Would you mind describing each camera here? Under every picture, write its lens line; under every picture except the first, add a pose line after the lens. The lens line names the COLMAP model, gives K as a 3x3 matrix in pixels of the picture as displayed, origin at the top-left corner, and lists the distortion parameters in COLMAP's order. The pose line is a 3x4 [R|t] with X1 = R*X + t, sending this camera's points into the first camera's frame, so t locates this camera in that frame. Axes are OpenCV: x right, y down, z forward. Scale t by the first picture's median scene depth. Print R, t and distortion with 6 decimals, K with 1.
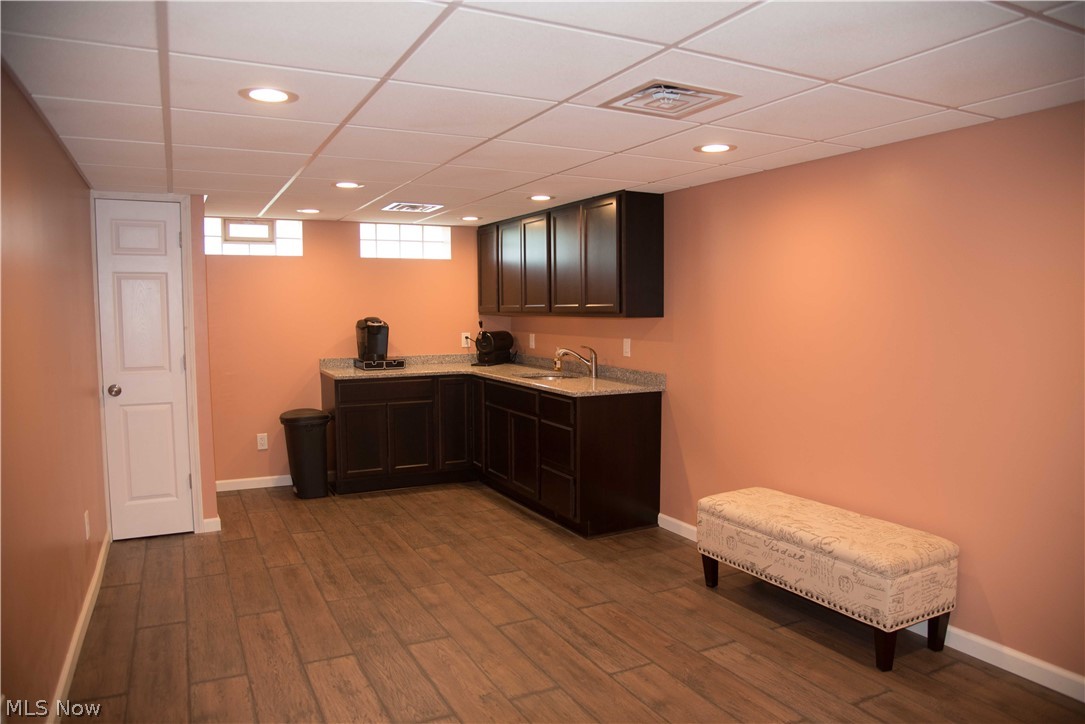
lens RADIAL K [[747.2, 0, 545.7], [0, 747.2, 368.9], [0, 0, 1]] dist [-0.117862, 0.068462]
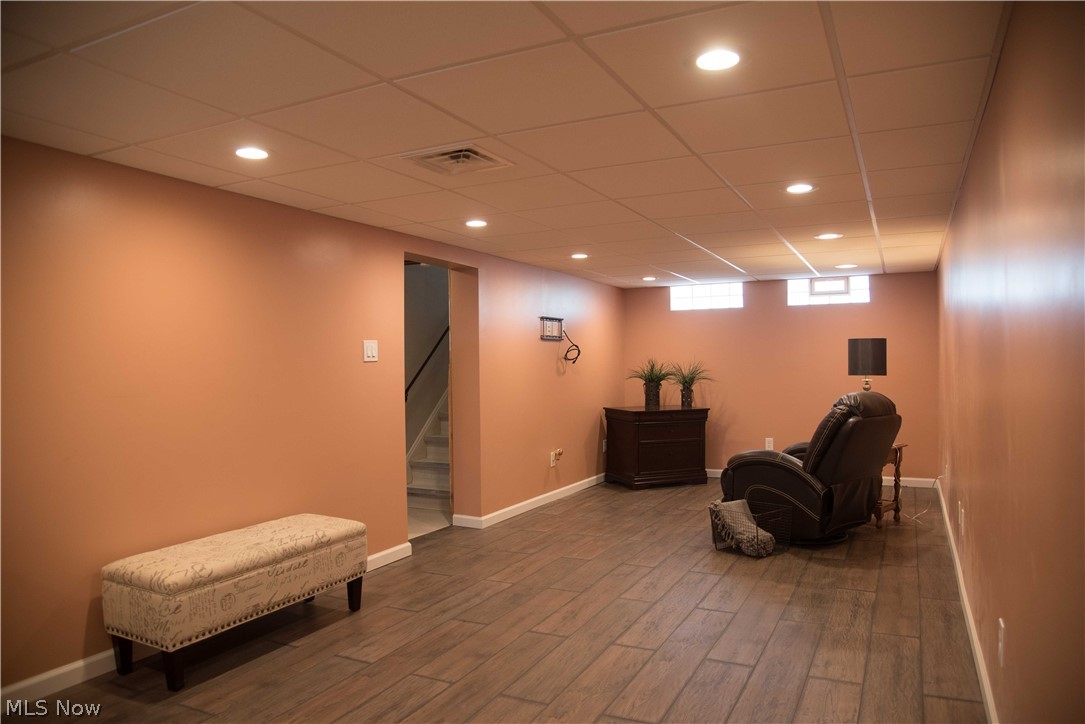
lens RADIAL K [[747.2, 0, 545.7], [0, 747.2, 368.9], [0, 0, 1]] dist [-0.117862, 0.068462]
pose [[-0.603562, 0.011728, 0.797230, -0.736710], [0.080158, 0.995718, 0.046037, -0.051294], [-0.793277, 0.091690, -0.601918, 1.339558]]
